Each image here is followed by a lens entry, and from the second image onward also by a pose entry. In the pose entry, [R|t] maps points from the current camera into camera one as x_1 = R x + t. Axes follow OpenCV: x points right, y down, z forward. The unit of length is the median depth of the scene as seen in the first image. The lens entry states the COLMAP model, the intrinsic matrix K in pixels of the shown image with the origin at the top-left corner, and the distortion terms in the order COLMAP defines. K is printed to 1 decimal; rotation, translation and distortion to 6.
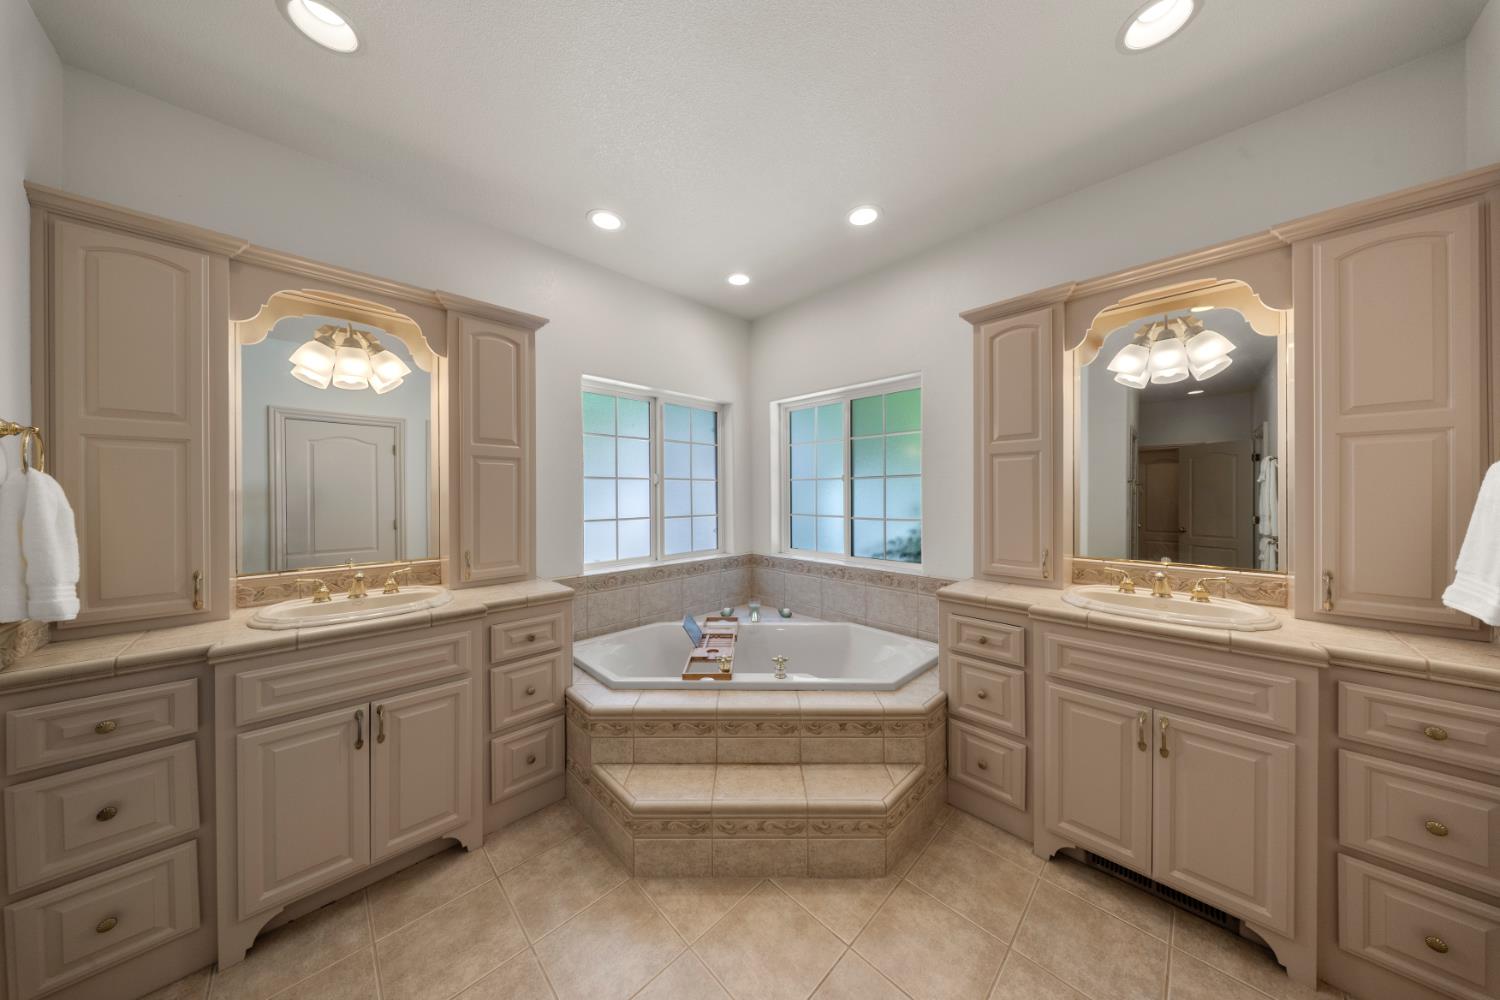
lens RADIAL K [[444.6, 0, 750.0], [0, 444.6, 500.0], [0, 0, 1]] dist [-0.000239, -0.000061]
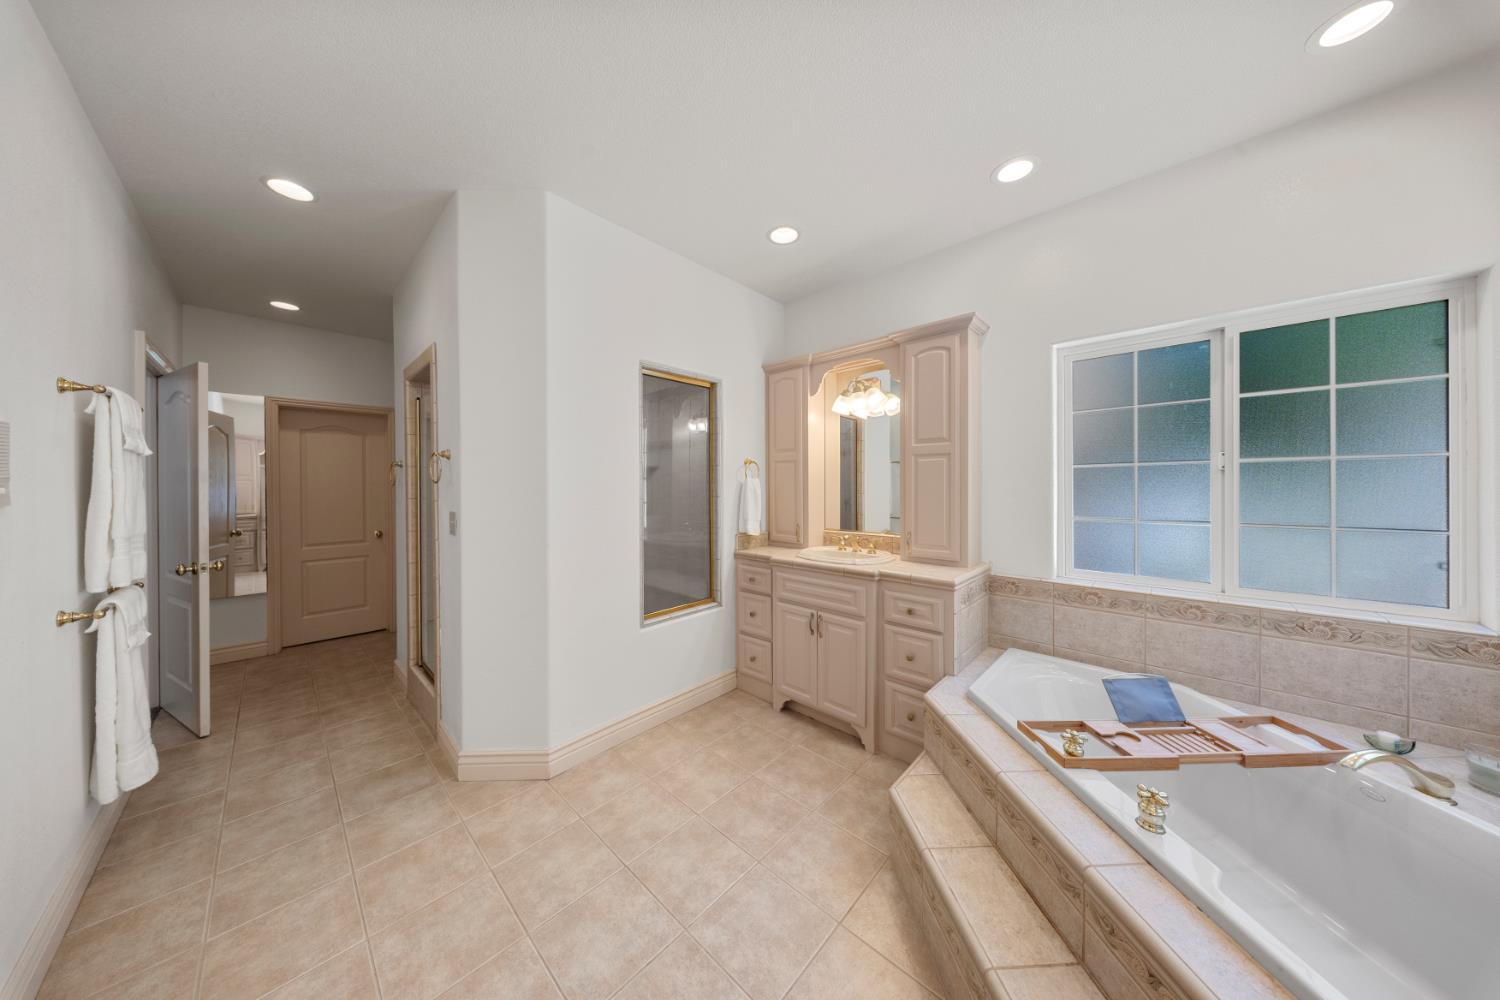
lens RADIAL K [[444.8, 0, 751.8], [0, 444.8, 495.0], [0, 0, 1]] dist [0.000922, 0.000002]
pose [[0.047524, 0.023020, -0.998605, 0.675871], [-0.012160, 0.999674, 0.022465, -0.012044], [0.998796, 0.011076, 0.047789, 0.572025]]
